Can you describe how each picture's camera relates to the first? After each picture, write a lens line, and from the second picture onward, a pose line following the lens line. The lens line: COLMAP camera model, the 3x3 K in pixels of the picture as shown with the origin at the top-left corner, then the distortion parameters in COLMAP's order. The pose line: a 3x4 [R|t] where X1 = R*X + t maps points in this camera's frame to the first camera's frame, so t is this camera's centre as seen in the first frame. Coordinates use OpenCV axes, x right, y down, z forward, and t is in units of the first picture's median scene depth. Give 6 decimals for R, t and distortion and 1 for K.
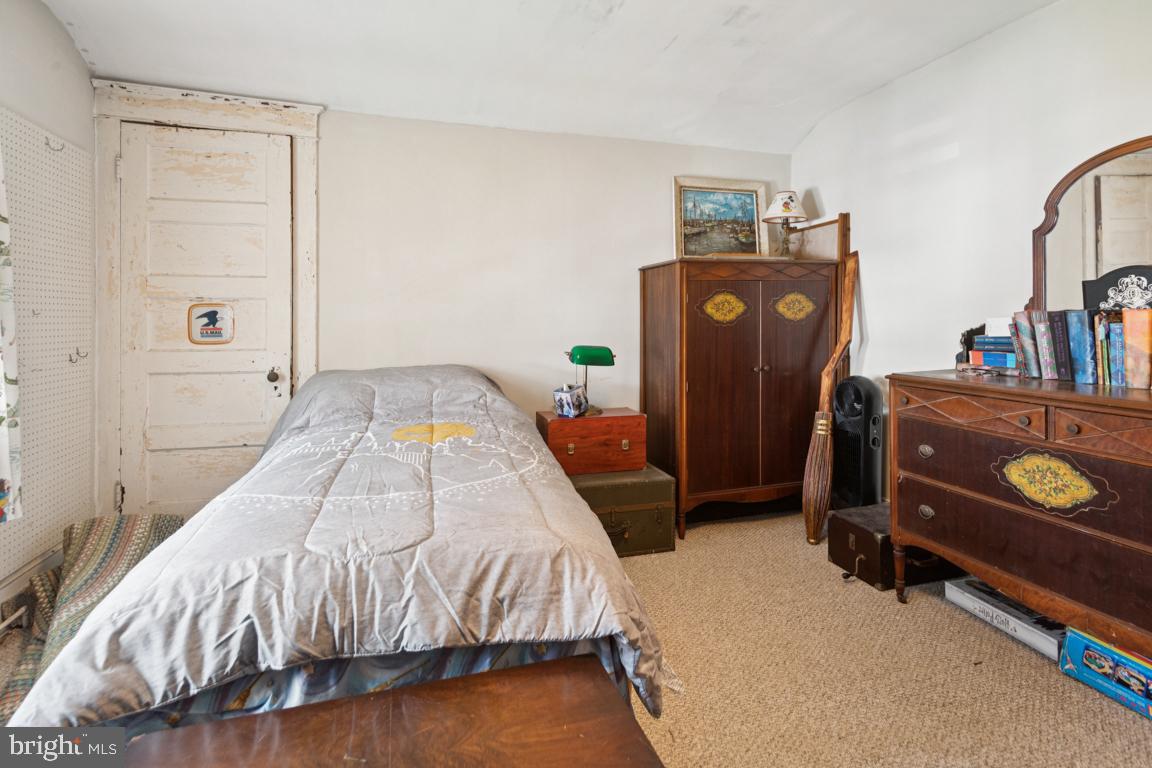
lens RADIAL K [[553.5, 0, 571.4], [0, 553.5, 332.4], [0, 0, 1]] dist [0.002467, -0.004058]
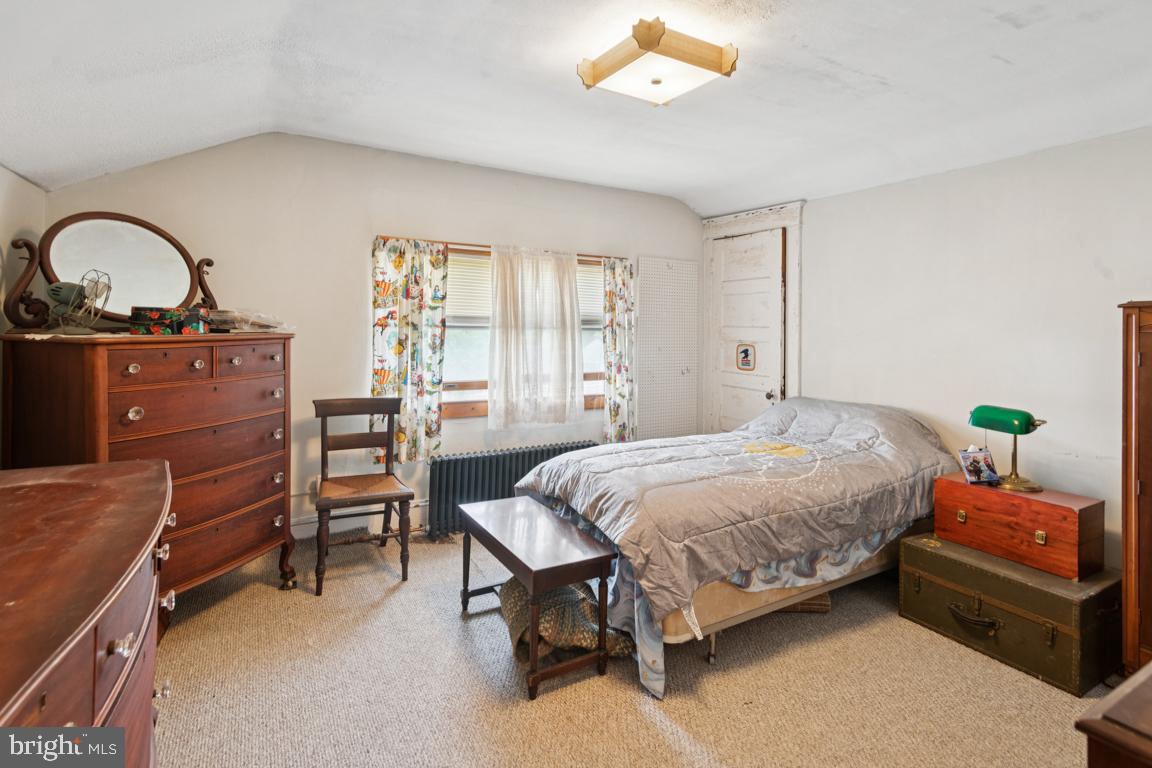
lens RADIAL K [[553.5, 0, 571.4], [0, 553.5, 332.4], [0, 0, 1]] dist [0.002467, -0.004058]
pose [[0.231536, 0.014095, -0.972724, 0.774503], [-0.038083, 0.999260, 0.005415, -0.076922], [0.972081, 0.035790, 0.231902, 0.157964]]
